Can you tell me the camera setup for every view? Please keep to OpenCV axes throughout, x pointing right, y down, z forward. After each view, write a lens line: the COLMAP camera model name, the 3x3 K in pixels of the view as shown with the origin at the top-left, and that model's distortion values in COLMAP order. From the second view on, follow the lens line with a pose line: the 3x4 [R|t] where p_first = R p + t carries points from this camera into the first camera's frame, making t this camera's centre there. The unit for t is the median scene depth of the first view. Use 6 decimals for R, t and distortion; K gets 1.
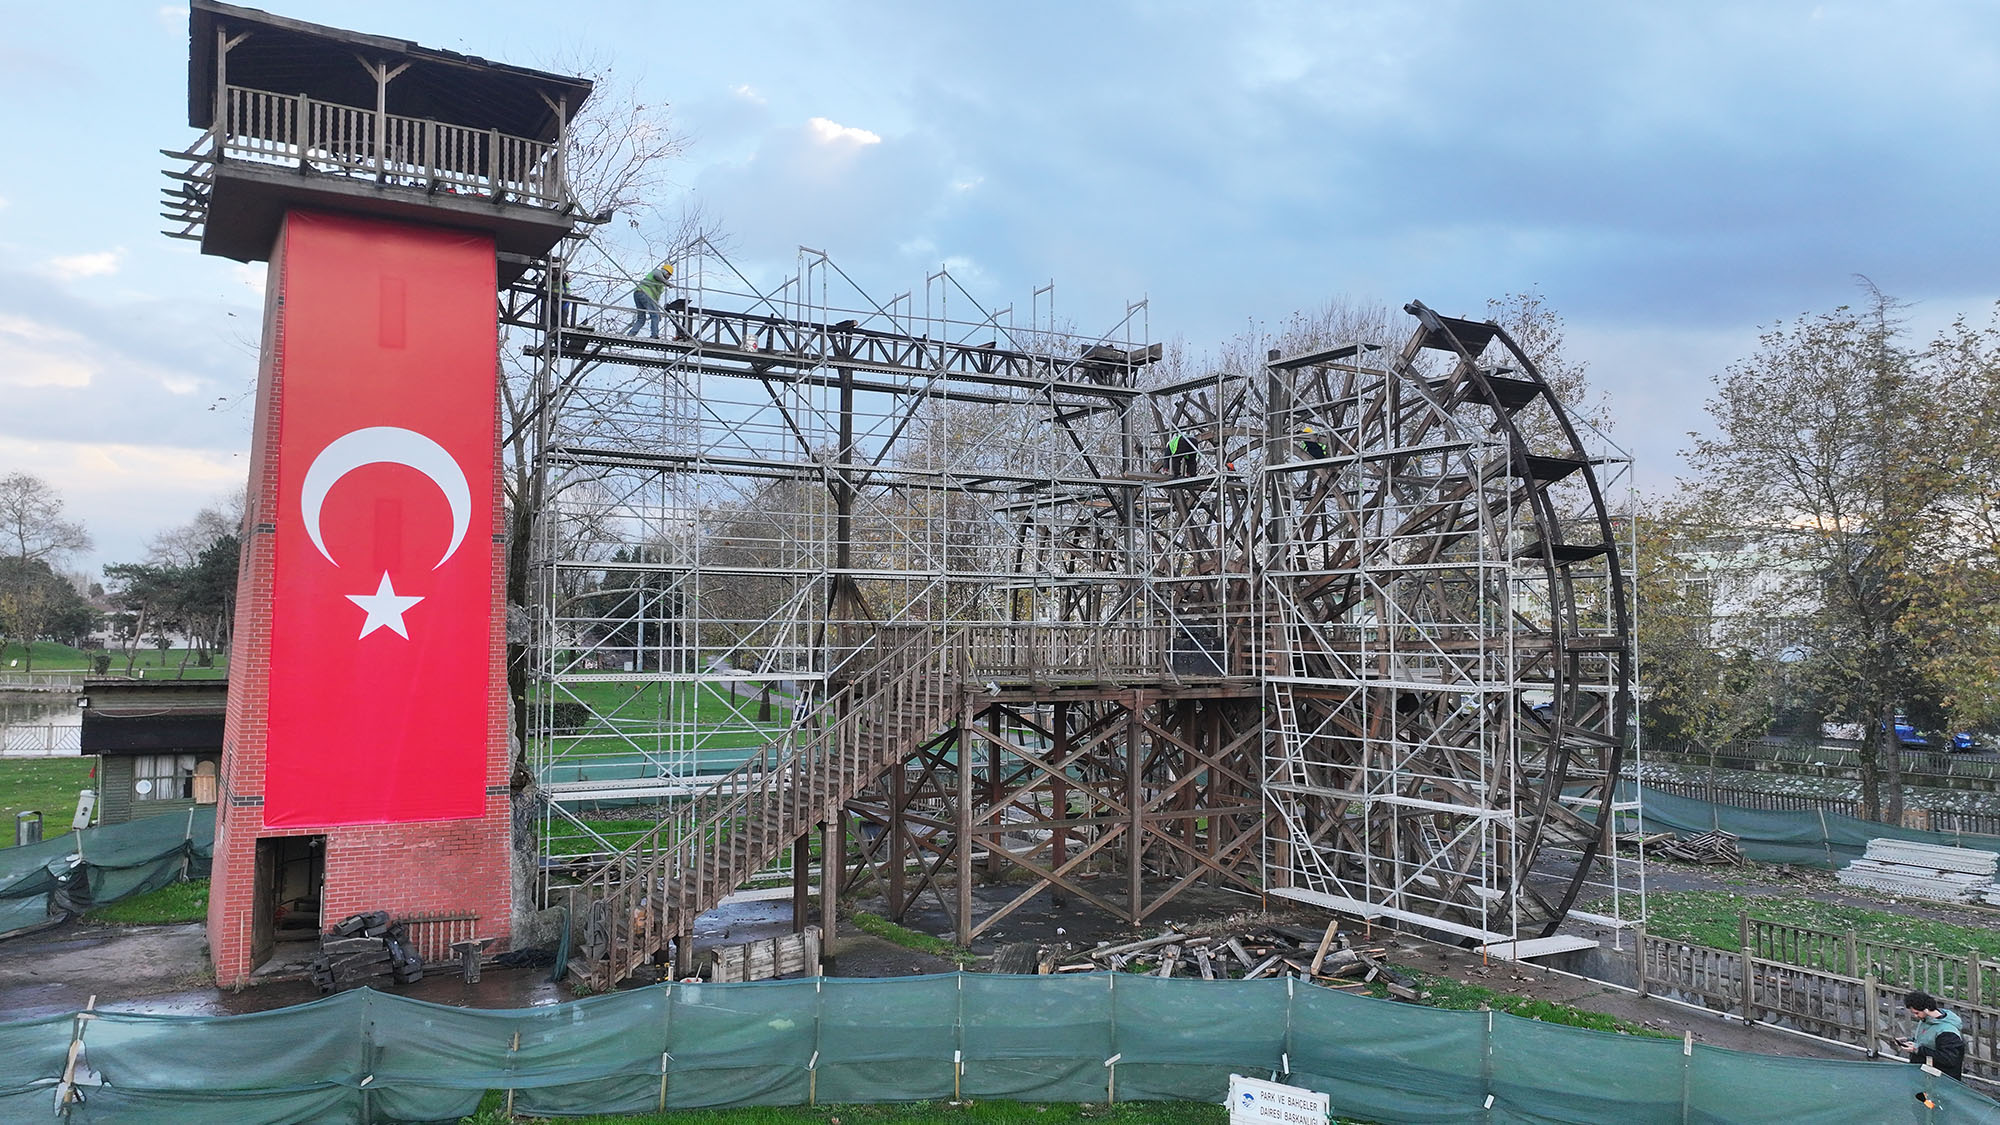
lens RADIAL K [[1396.7, 0, 1003.6], [0, 1396.7, 561.3], [0, 0, 1]] dist [-0.000688, 0.010936]
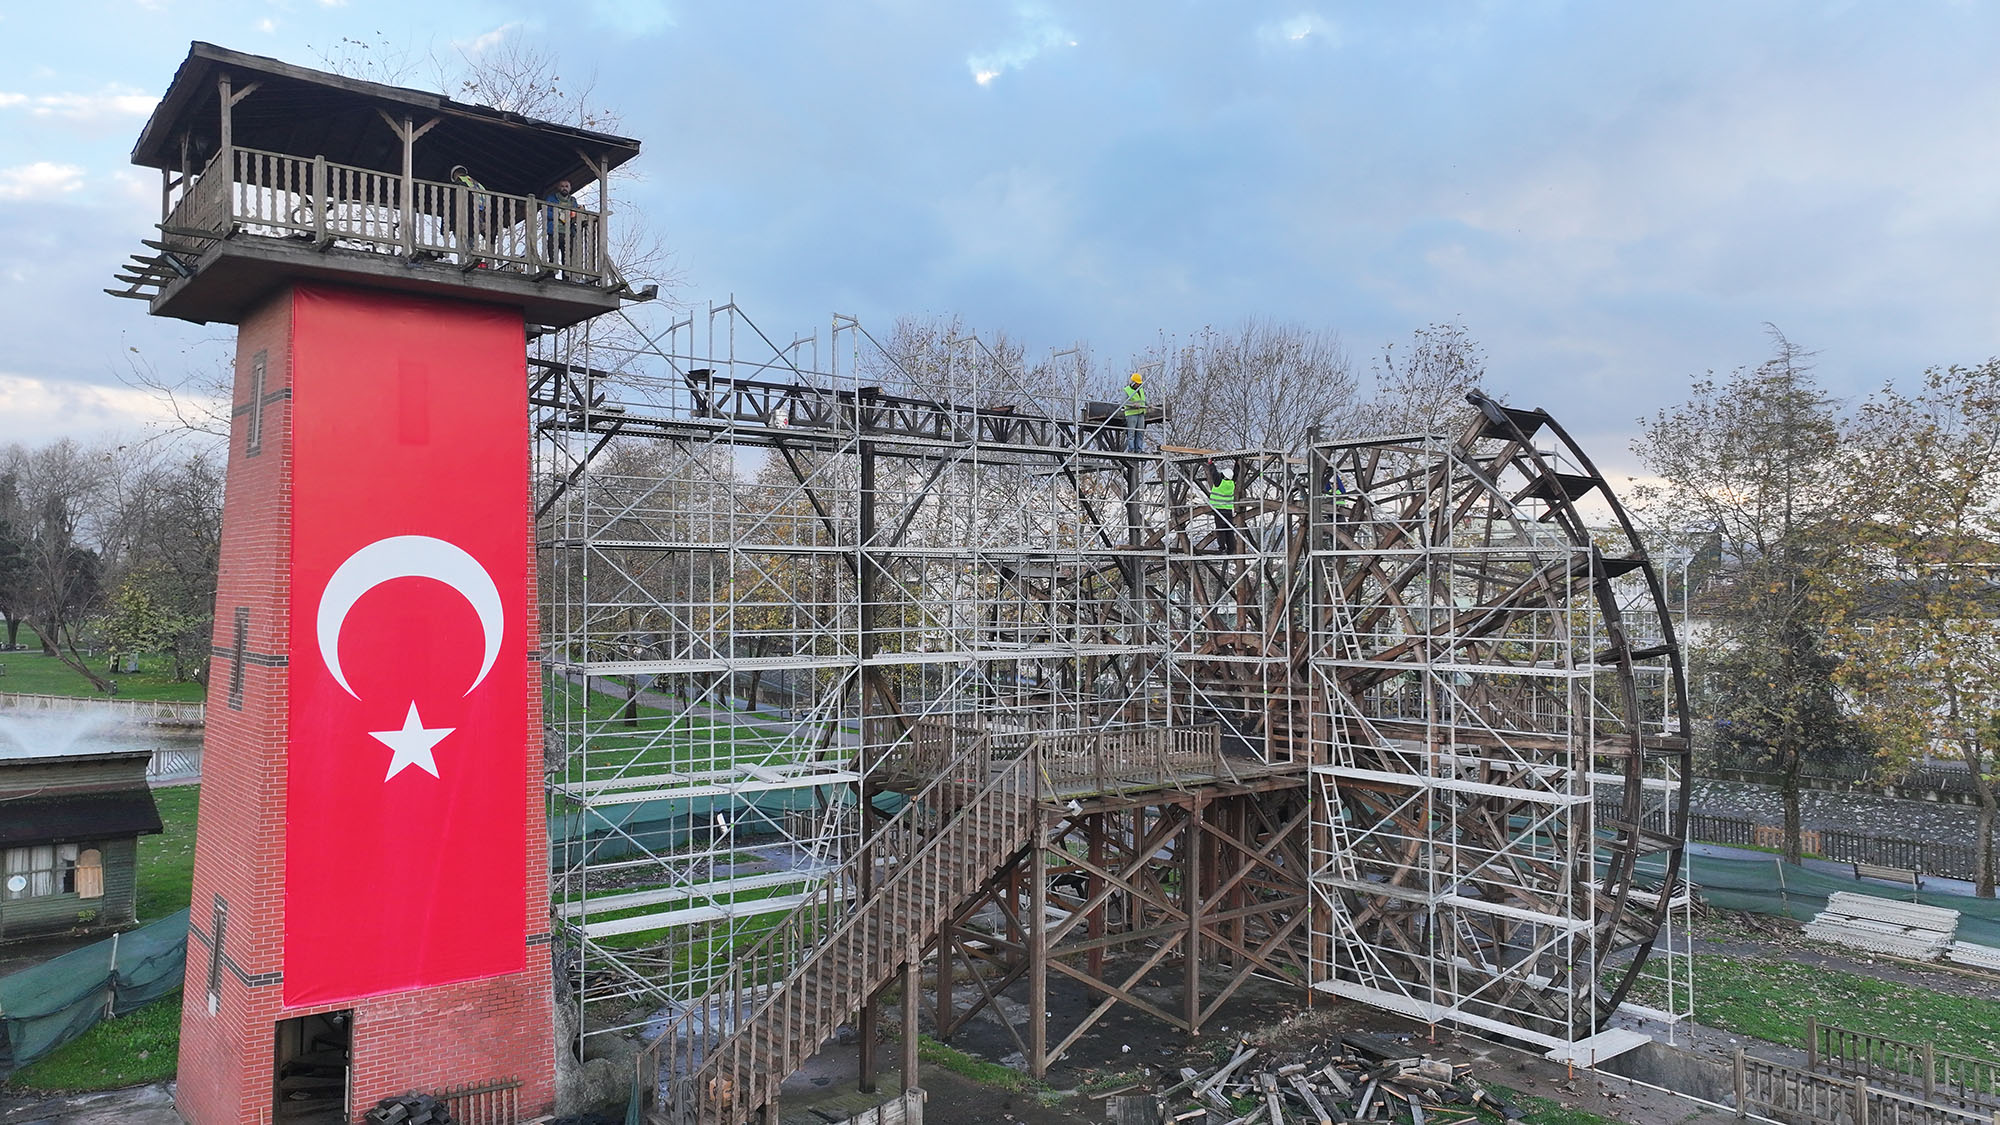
lens RADIAL K [[1396.7, 0, 1003.6], [0, 1396.7, 561.3], [0, 0, 1]] dist [-0.000688, 0.010936]
pose [[0.990087, 0.000908, 0.140452, -0.181388], [-0.005323, 0.999503, 0.031064, -0.100909], [-0.140354, -0.031503, 0.989600, 0.075393]]
